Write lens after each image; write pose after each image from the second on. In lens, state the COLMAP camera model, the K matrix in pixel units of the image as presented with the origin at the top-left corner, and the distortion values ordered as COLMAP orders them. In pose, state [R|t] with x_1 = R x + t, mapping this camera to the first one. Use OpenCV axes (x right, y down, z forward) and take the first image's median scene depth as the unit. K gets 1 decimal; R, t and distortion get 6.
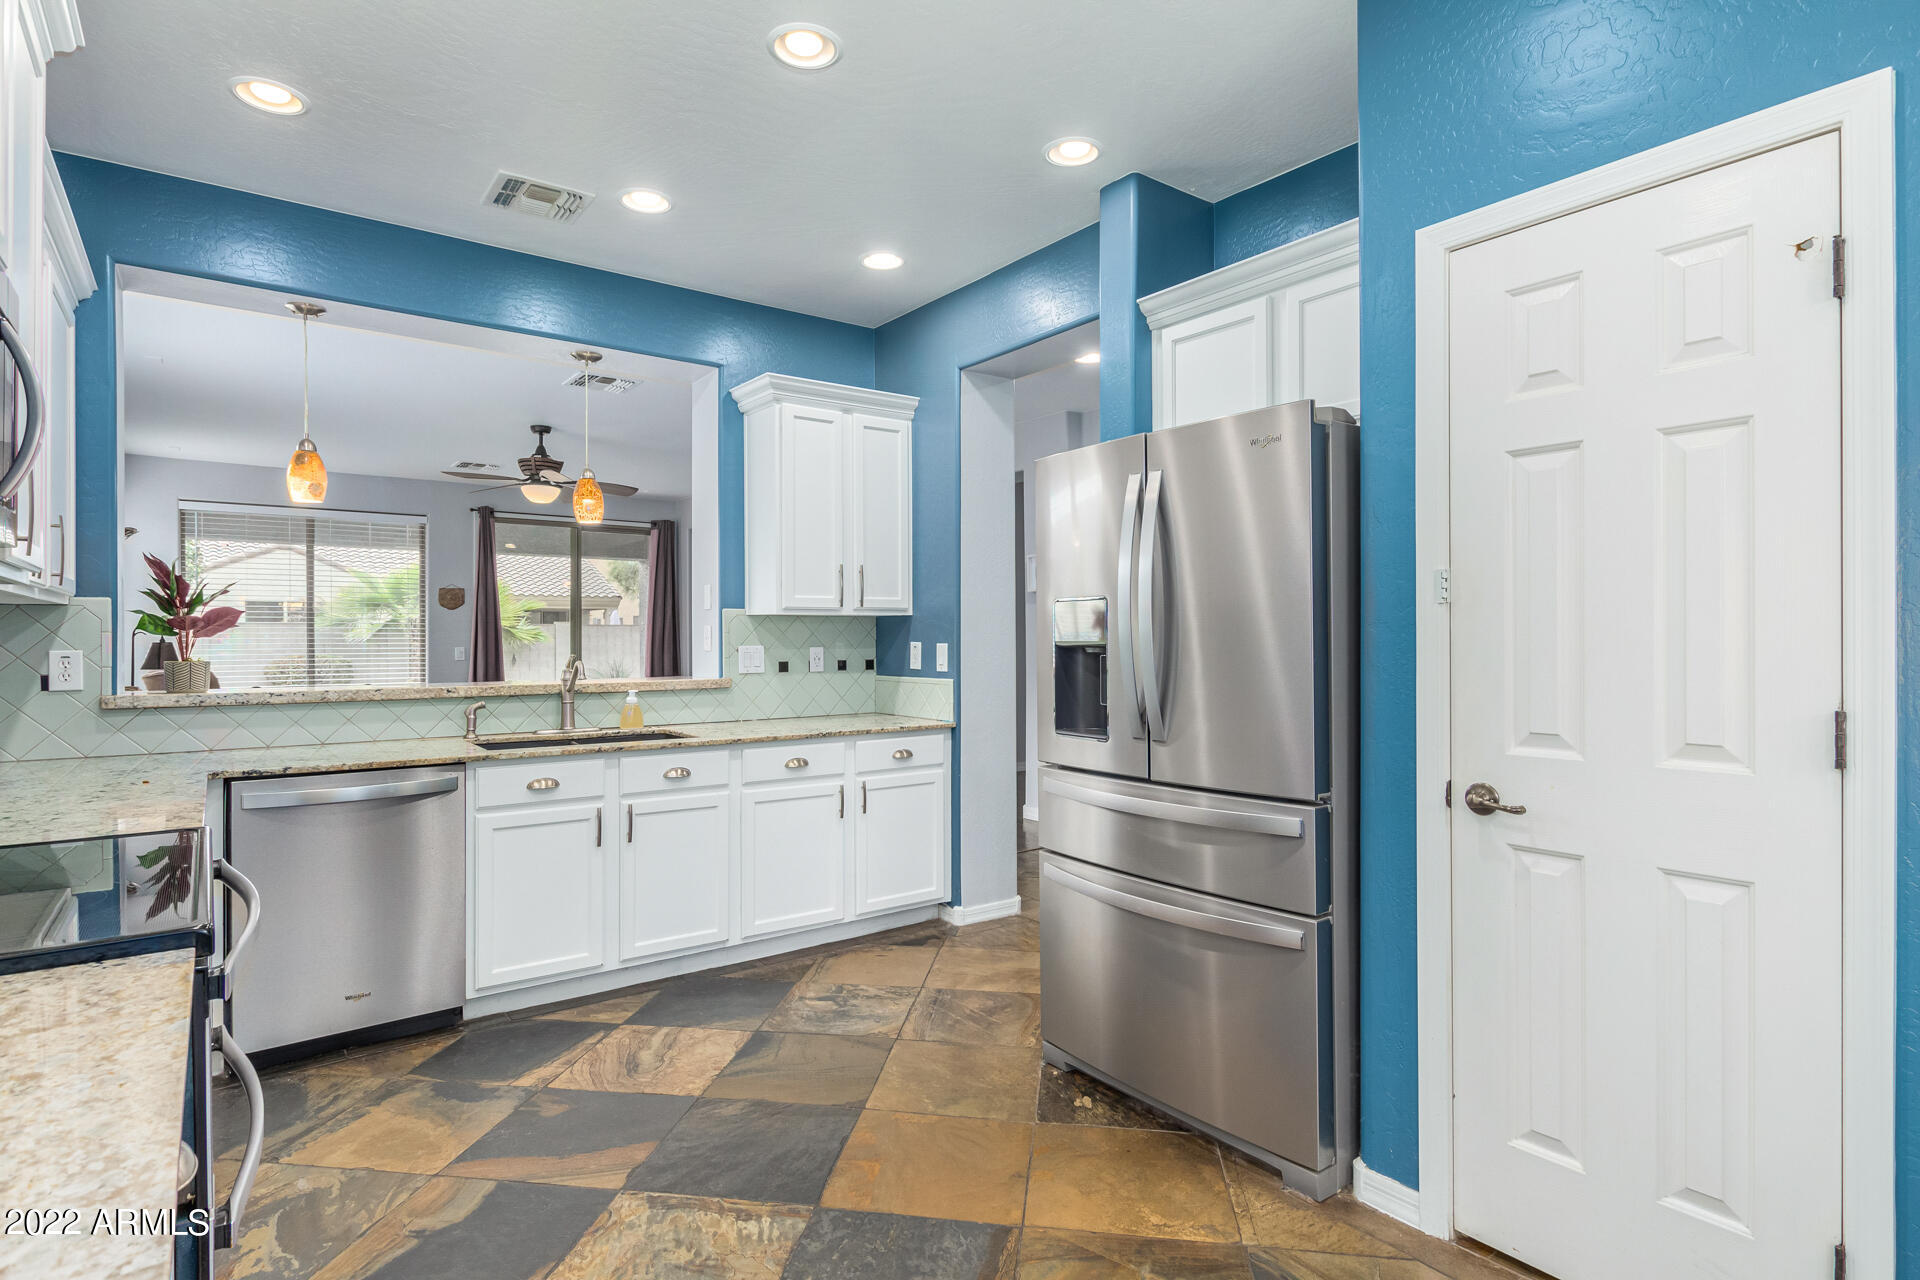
lens RADIAL K [[964.0, 0, 956.3], [0, 964.0, 633.7], [0, 0, 1]] dist [0.002399, 0.000264]
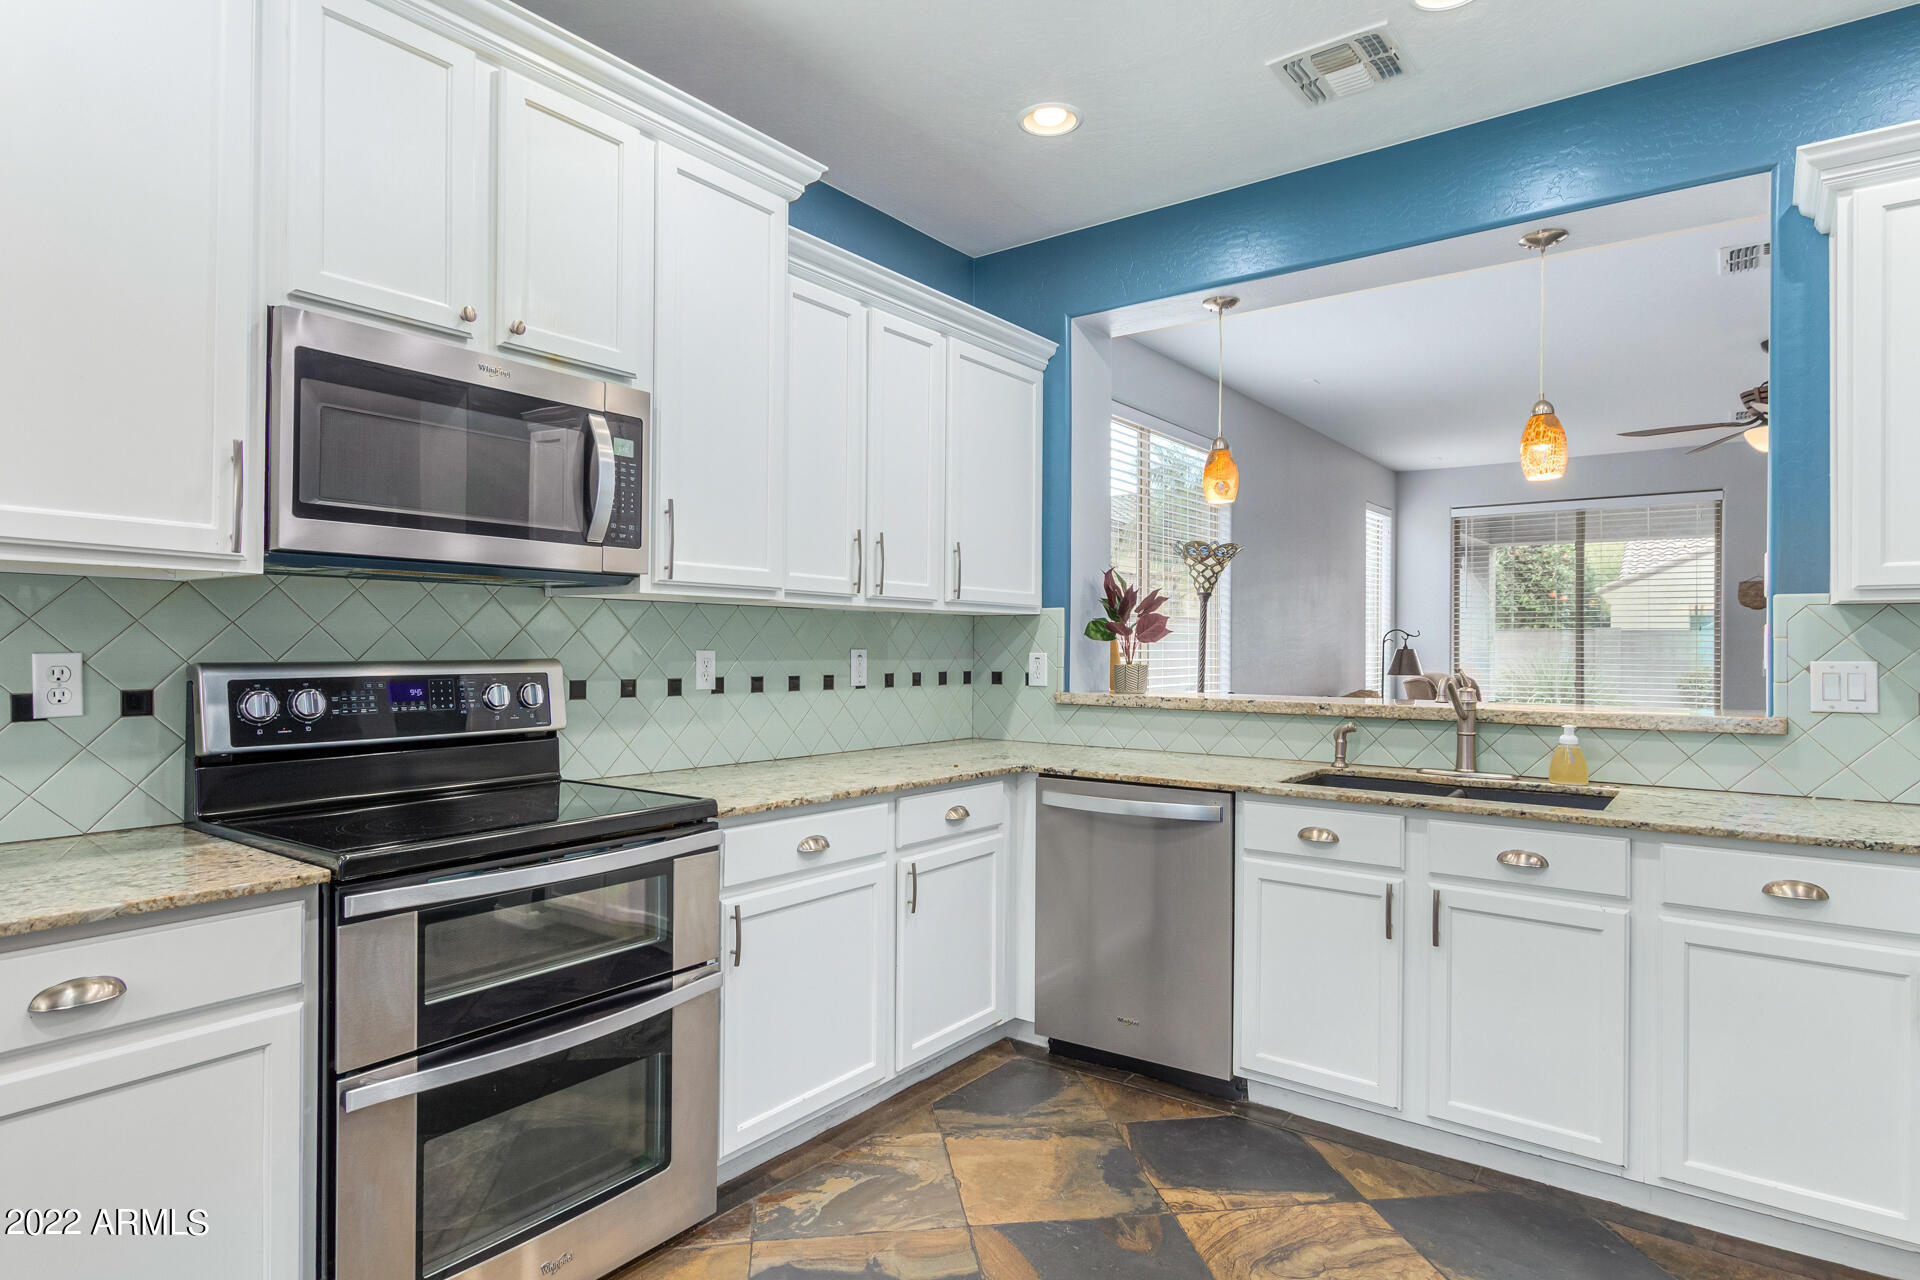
lens RADIAL K [[1060.0, 0, 960.0], [0, 1060.0, 640.0], [0, 0, 1]] dist [0.002857, 0.000743]
pose [[0.279658, -0.001365, -0.960099, 0.299041], [-0.001100, 0.999998, -0.001742, 0.003393], [0.960099, 0.001543, 0.279656, 0.496353]]
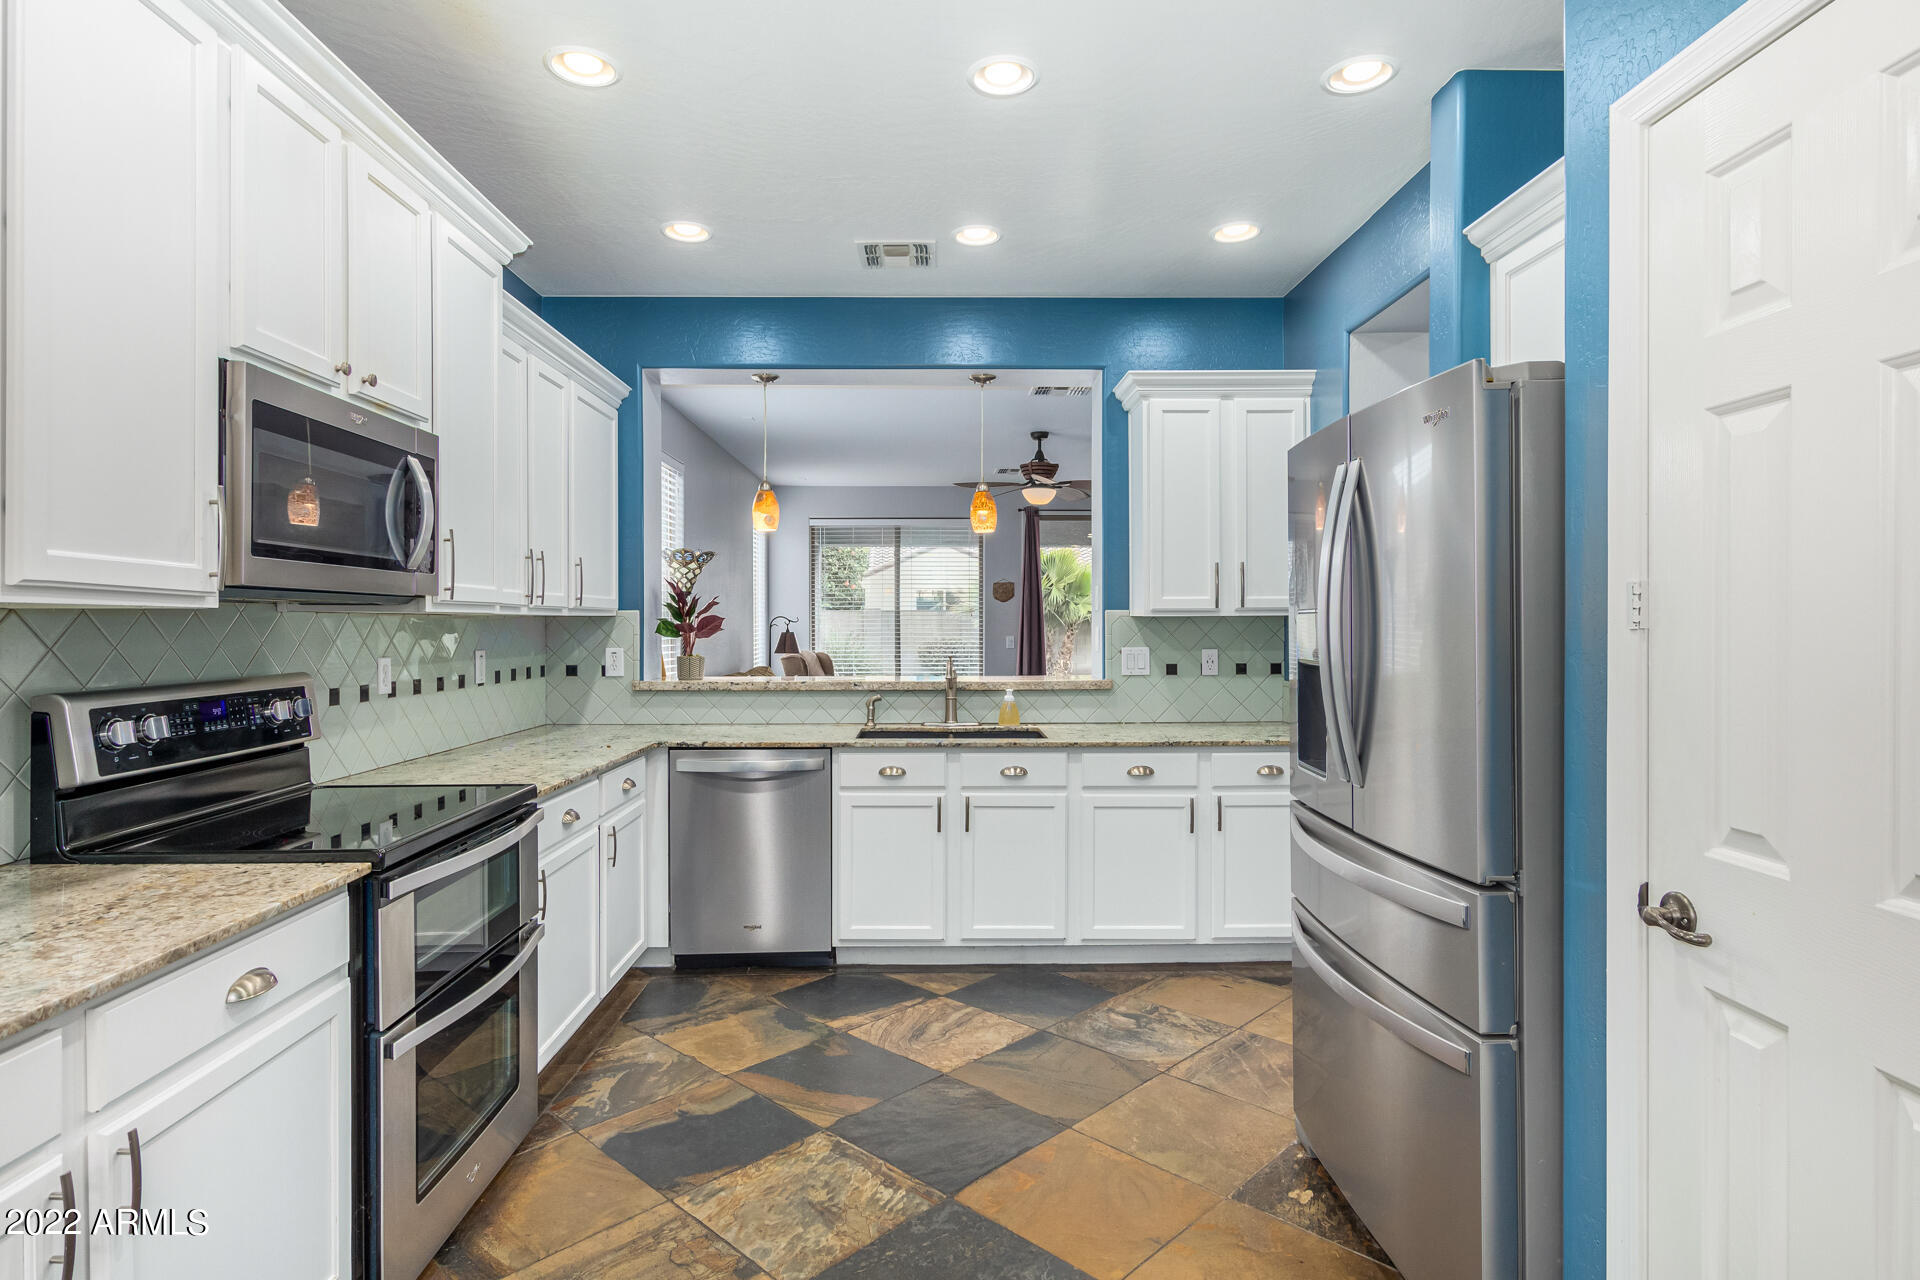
lens RADIAL K [[1019.1, 0, 965.1], [0, 1019.1, 623.4], [0, 0, 1]] dist [0.003571, 0.000275]
pose [[0.816042, 0.002427, -0.577987, 0.338518], [0.001976, 0.999974, 0.006988, -0.026798], [0.577989, -0.006845, 0.816016, 0.069589]]
